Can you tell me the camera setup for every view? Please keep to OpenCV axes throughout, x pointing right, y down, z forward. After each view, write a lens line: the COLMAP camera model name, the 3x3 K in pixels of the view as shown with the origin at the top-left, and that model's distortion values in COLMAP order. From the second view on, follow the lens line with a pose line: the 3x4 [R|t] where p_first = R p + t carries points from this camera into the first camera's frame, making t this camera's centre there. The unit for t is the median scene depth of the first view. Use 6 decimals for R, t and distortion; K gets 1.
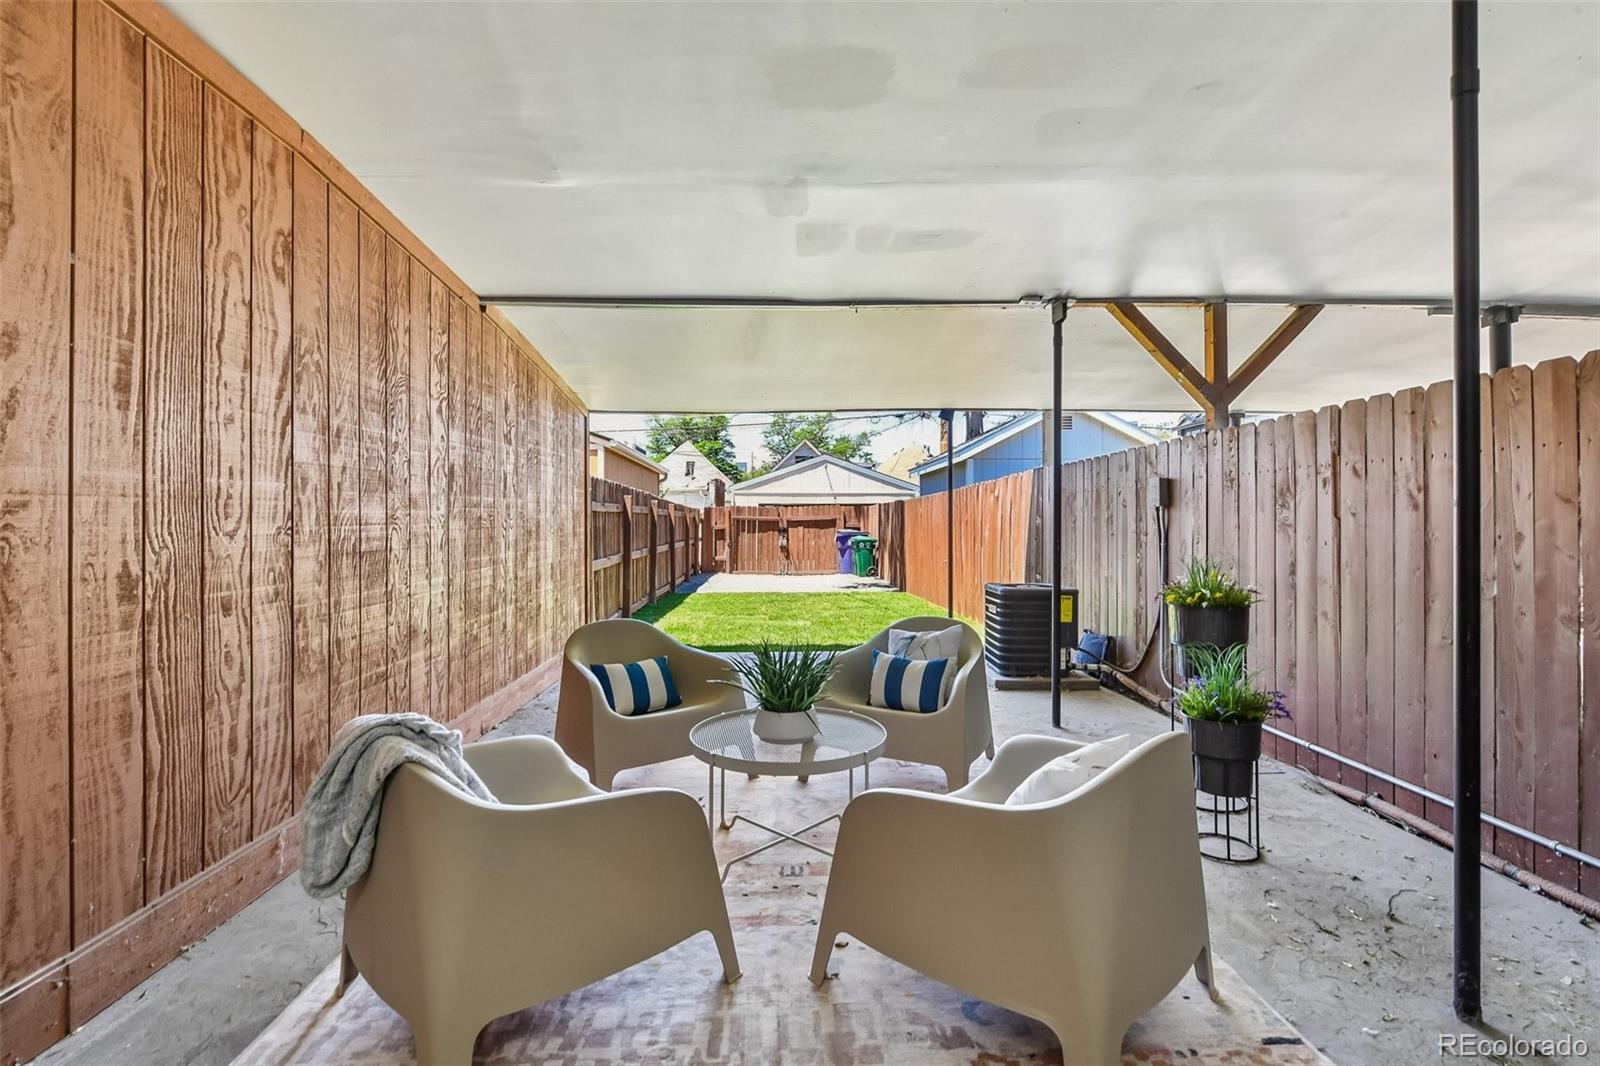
lens RADIAL K [[751.4, 0, 800.0], [0, 751.4, 533.0], [0, 0, 1]] dist [-0.000717, -0.000230]
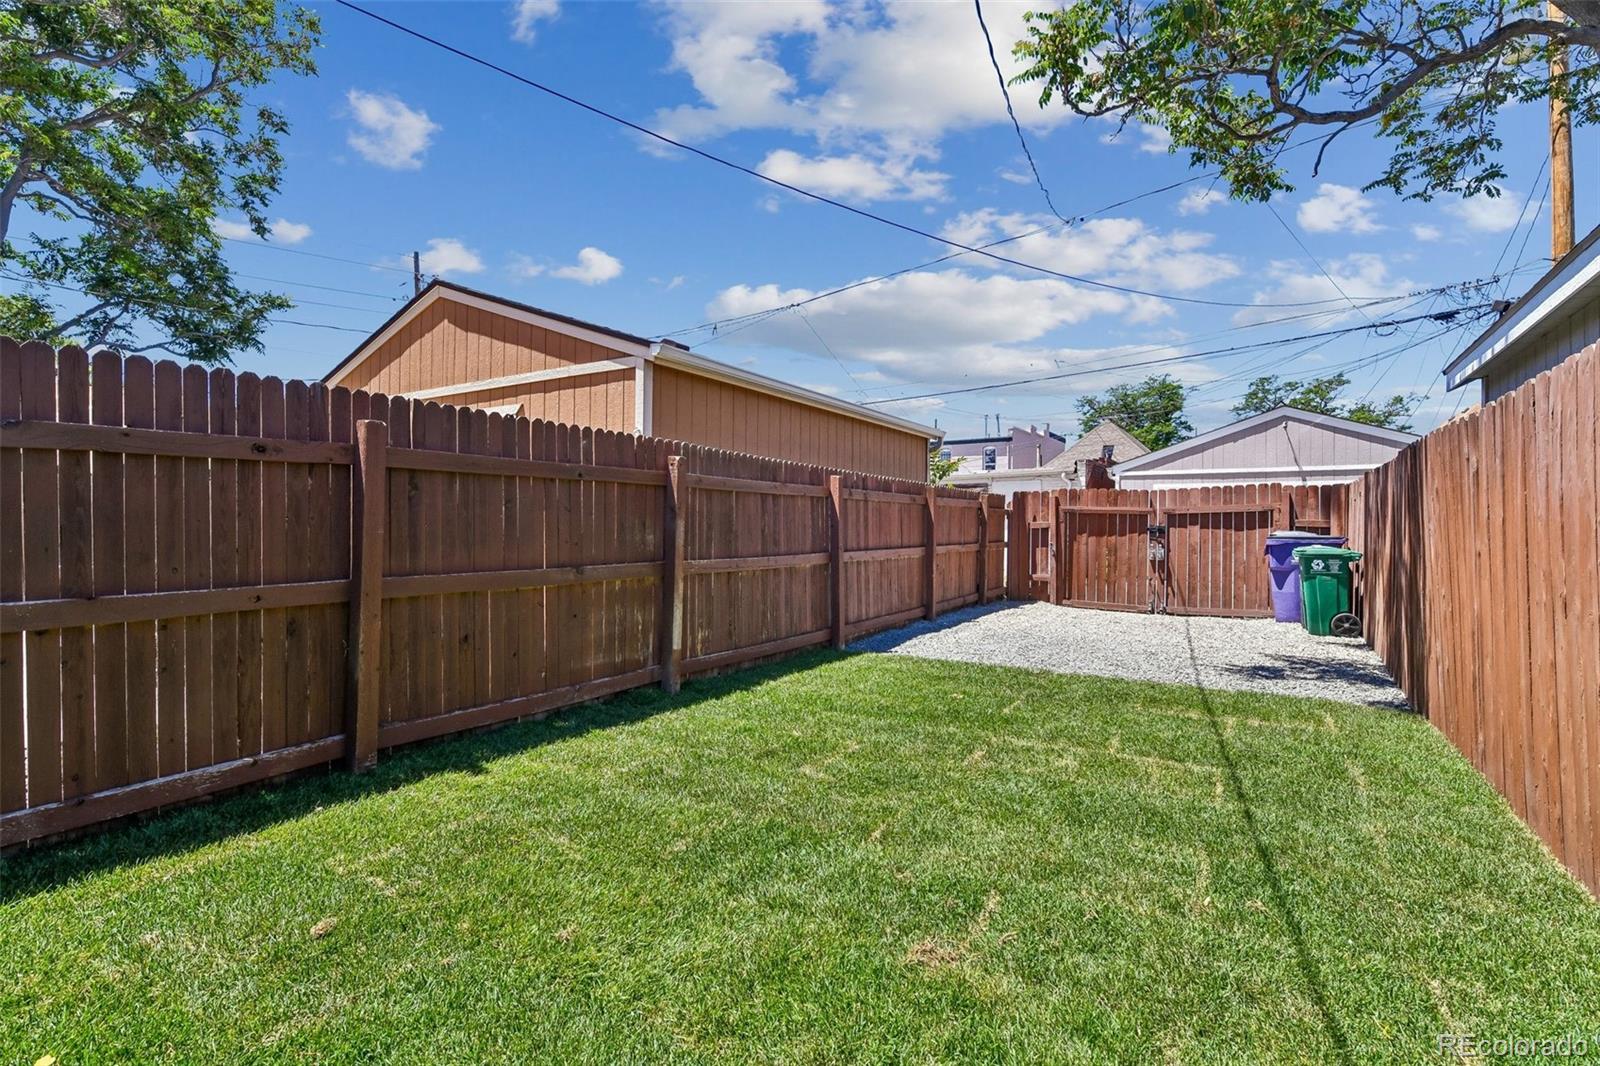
lens RADIAL K [[751.4, 0, 800.0], [0, 751.4, 533.0], [0, 0, 1]] dist [-0.000717, -0.000230]
pose [[0.827326, 0.011052, -0.561613, 0.070378], [-0.012645, 0.999920, 0.001050, 0.000009], [0.561580, 0.006233, 0.827399, 0.402758]]
